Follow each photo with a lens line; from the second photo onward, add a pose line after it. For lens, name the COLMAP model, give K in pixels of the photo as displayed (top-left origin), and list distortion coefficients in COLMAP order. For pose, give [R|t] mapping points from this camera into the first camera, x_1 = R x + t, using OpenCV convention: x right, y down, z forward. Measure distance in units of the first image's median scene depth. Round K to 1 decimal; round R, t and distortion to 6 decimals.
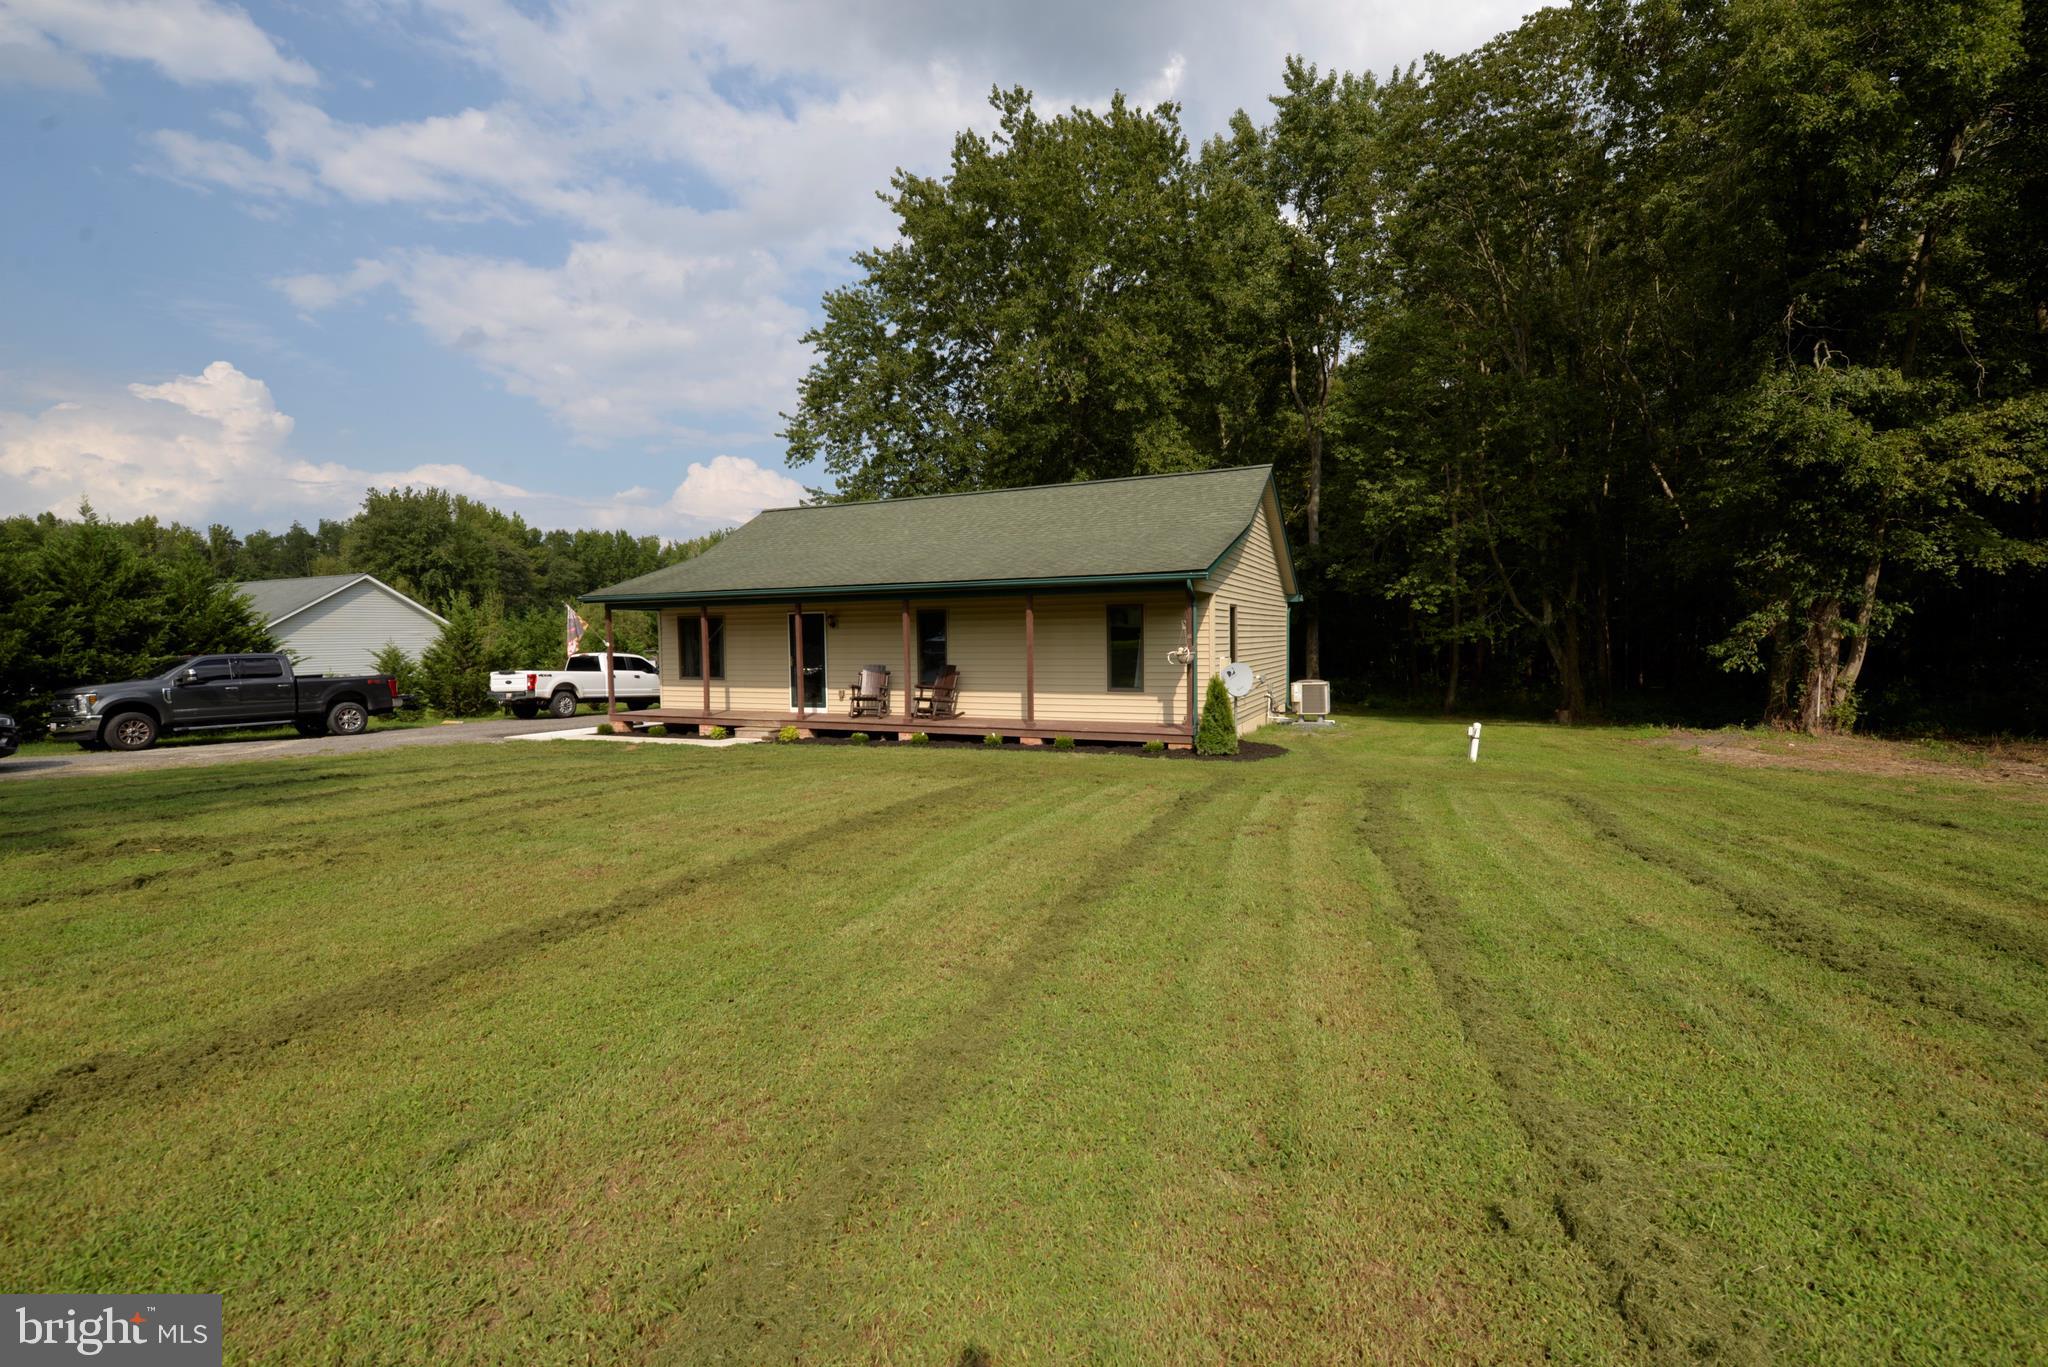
lens RADIAL K [[889.2, 0, 1026.0], [0, 889.2, 682.1], [0, 0, 1]] dist [-0.001166, -0.010691]
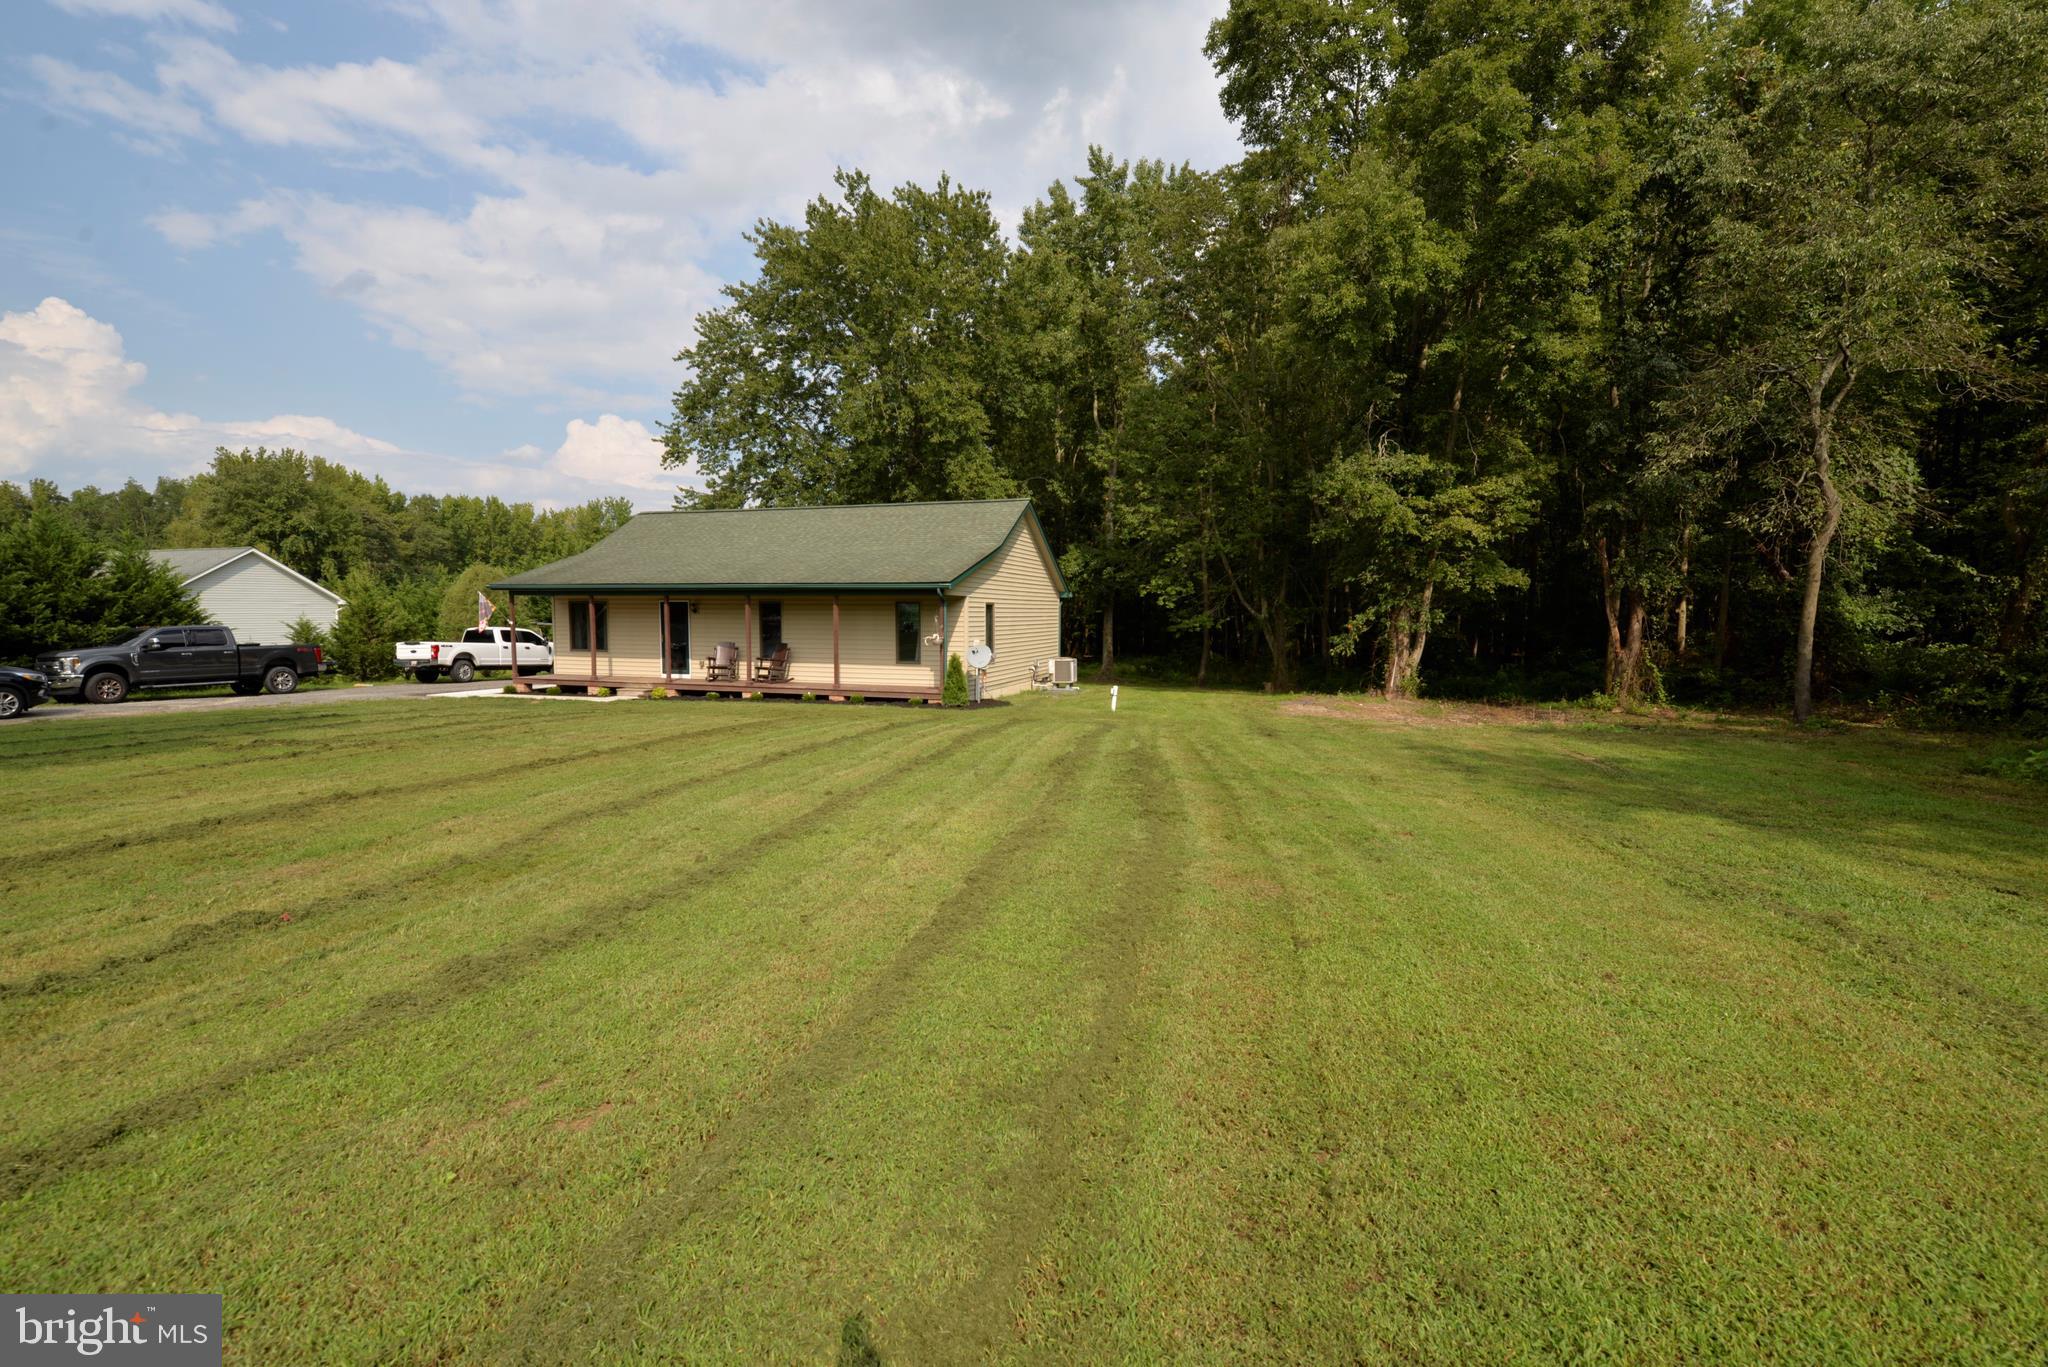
lens RADIAL K [[889.2, 0, 1026.0], [0, 889.2, 682.1], [0, 0, 1]] dist [-0.001166, -0.010691]
pose [[0.992976, 0.008557, 0.118003, 0.093005], [-0.011778, 0.999576, 0.026631, -0.000208], [-0.117725, -0.027834, 0.992656, -0.294576]]
